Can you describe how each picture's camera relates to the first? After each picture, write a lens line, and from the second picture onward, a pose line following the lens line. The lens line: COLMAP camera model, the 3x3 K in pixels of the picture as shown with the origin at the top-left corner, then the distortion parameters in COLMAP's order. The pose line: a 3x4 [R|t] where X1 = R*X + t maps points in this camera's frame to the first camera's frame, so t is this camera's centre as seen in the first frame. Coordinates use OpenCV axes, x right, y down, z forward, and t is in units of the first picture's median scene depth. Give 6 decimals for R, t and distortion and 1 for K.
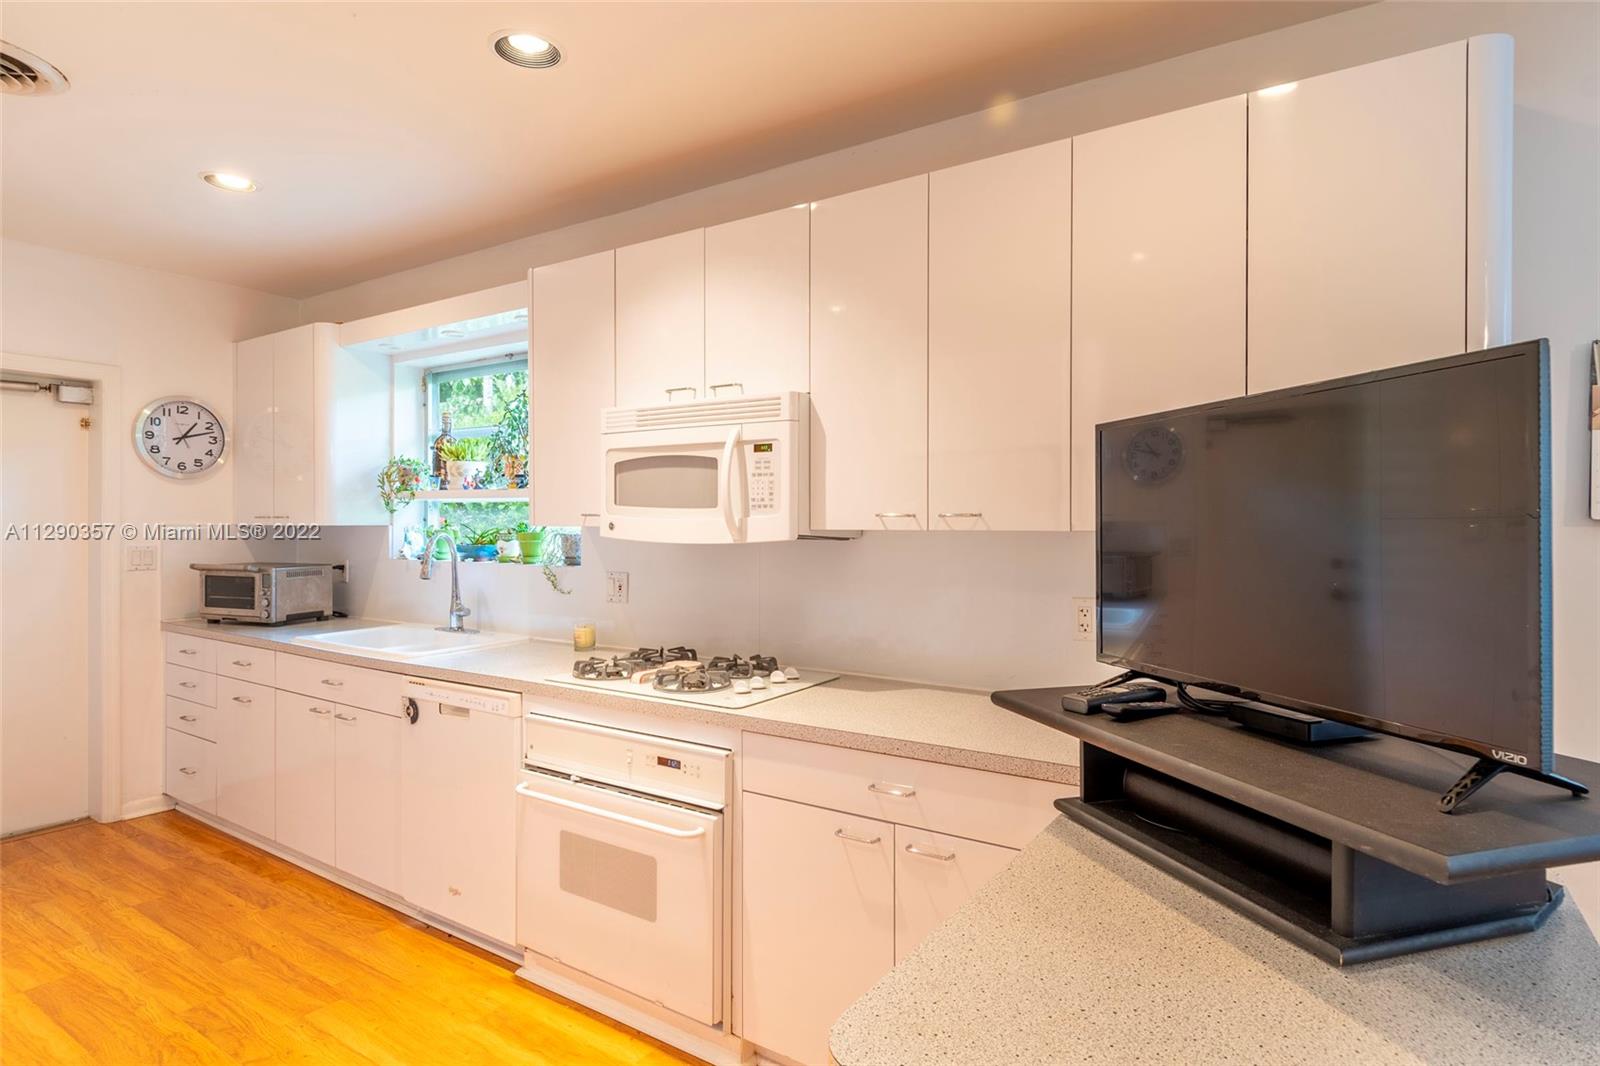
lens RADIAL K [[860.3, 0, 801.5], [0, 860.3, 527.0], [0, 0, 1]] dist [0.001953, 0.001158]
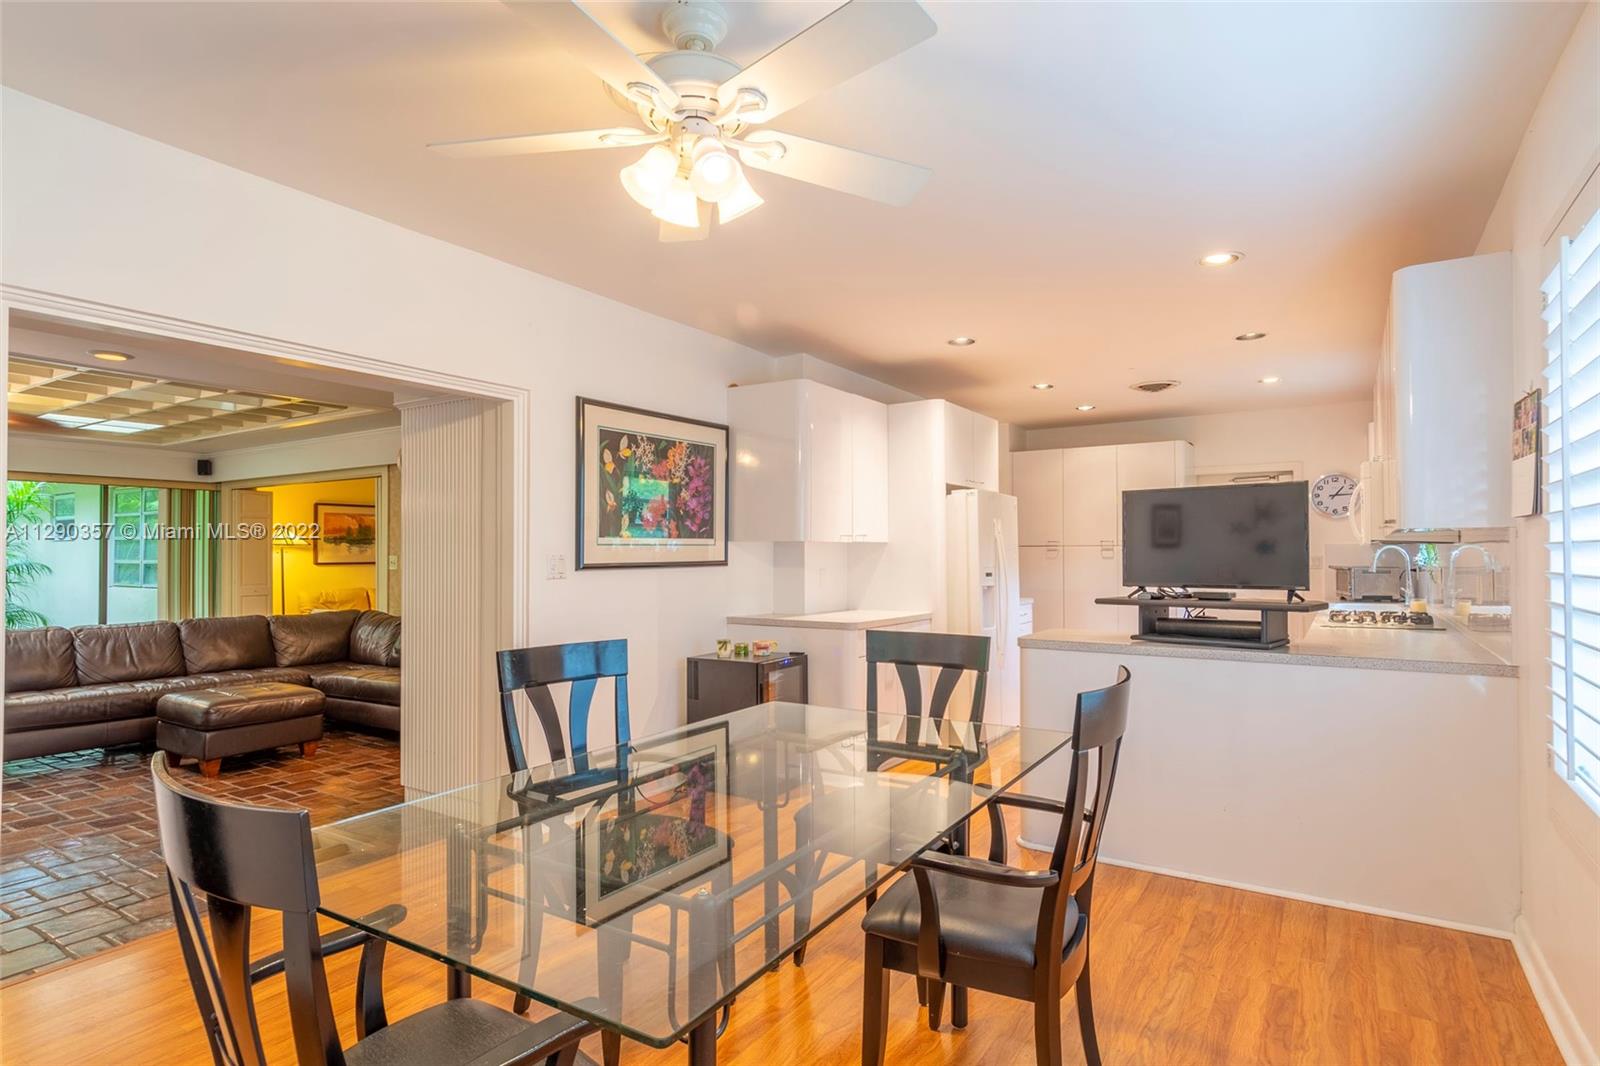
lens RADIAL K [[830.7, 0, 771.2], [0, 830.7, 542.5], [0, 0, 1]] dist [-0.002648, -0.000477]
pose [[-0.014808, -0.017584, -0.999736, 1.102550], [-0.002064, 0.999844, -0.017556, 0.030058], [0.999888, 0.001803, -0.014842, -0.161707]]
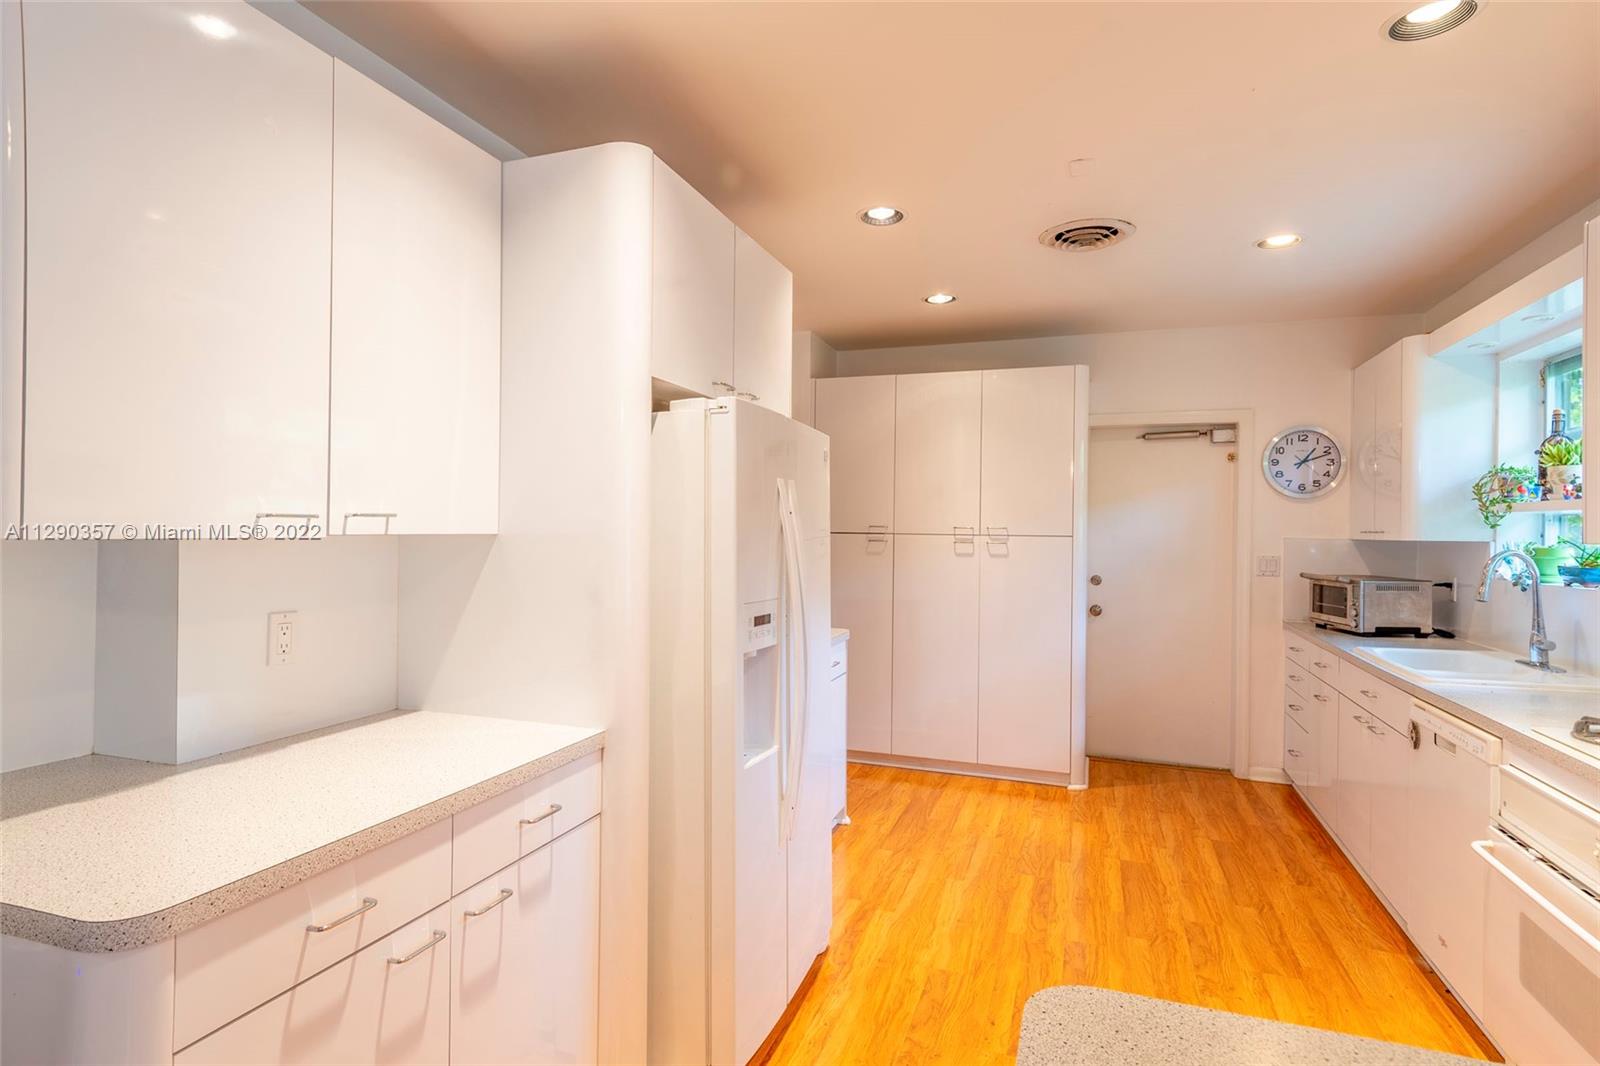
lens RADIAL K [[841.4, 0, 794.0], [0, 841.4, 526.9], [0, 0, 1]] dist [-0.000329, -0.001805]
pose [[0.249808, -0.002052, -0.968293, 0.207816], [-0.014726, 0.999874, -0.005918, -0.001394], [0.968183, 0.015738, 0.249747, 0.073335]]
